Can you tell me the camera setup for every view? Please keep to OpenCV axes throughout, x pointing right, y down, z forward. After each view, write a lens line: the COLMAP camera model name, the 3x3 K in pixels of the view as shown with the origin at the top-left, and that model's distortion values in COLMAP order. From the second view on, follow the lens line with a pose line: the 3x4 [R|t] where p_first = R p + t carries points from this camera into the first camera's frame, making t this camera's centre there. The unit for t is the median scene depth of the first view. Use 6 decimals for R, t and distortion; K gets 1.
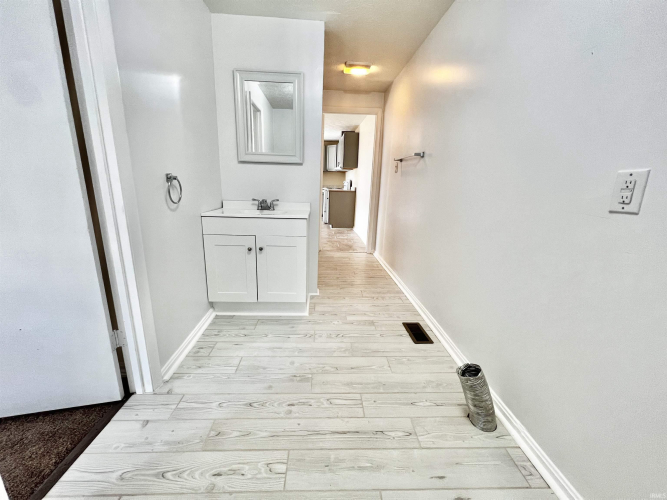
lens RADIAL K [[267.9, 0, 332.5], [0, 267.9, 249.8], [0, 0, 1]] dist [-0.001867, 0.000260]
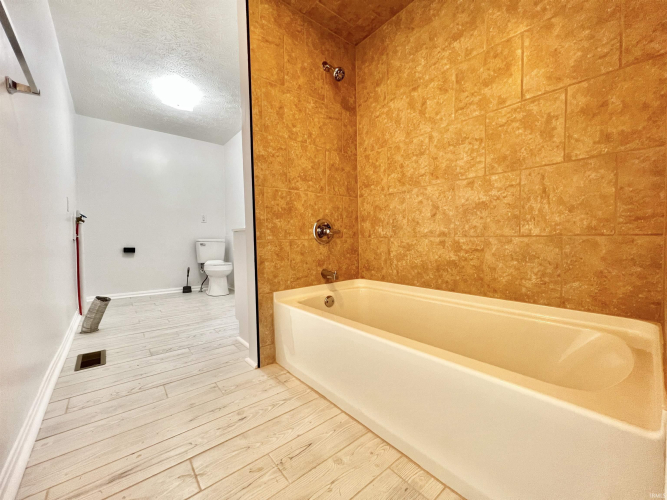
lens RADIAL K [[267.9, 0, 330.8], [0, 267.9, 249.3], [0, 0, 1]] dist [-0.001867, 0.000260]
pose [[-0.803267, 0.003192, -0.595610, 0.234737], [-0.157292, 0.963350, 0.217293, -0.363154], [0.574475, 0.268229, -0.773325, 2.221419]]
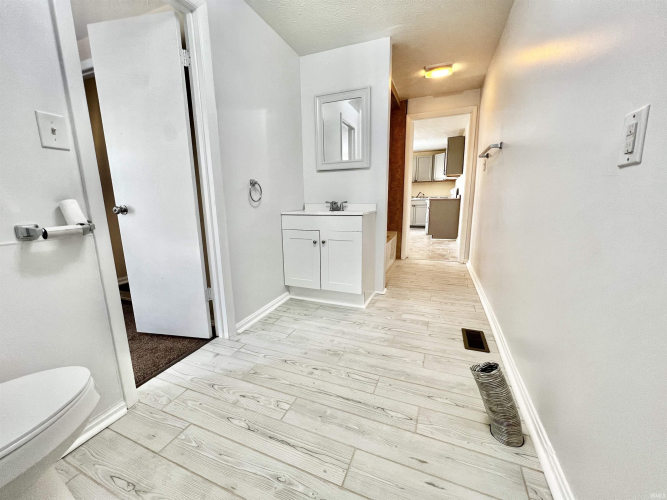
lens RADIAL K [[267.9, 0, 330.9], [0, 267.9, 249.5], [0, 0, 1]] dist [-0.001867, 0.000260]
pose [[0.905874, 0.034254, -0.422159, 0.276445], [-0.059908, 0.997066, -0.047649, 0.089542], [0.419289, 0.068455, 0.905268, -0.033249]]
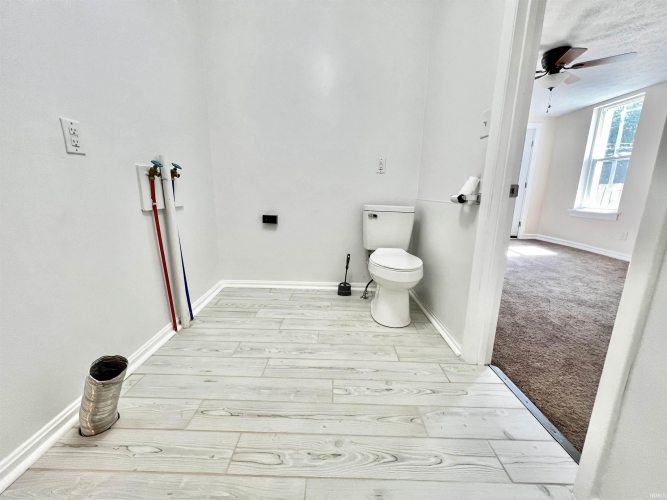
lens RADIAL K [[267.9, 0, 332.5], [0, 267.9, 249.8], [0, 0, 1]] dist [-0.001867, 0.000260]
pose [[-0.998152, -0.049773, 0.034849, -0.103996], [-0.028573, 0.890690, 0.453713, -0.154514], [-0.053623, 0.451879, -0.890466, 1.020338]]
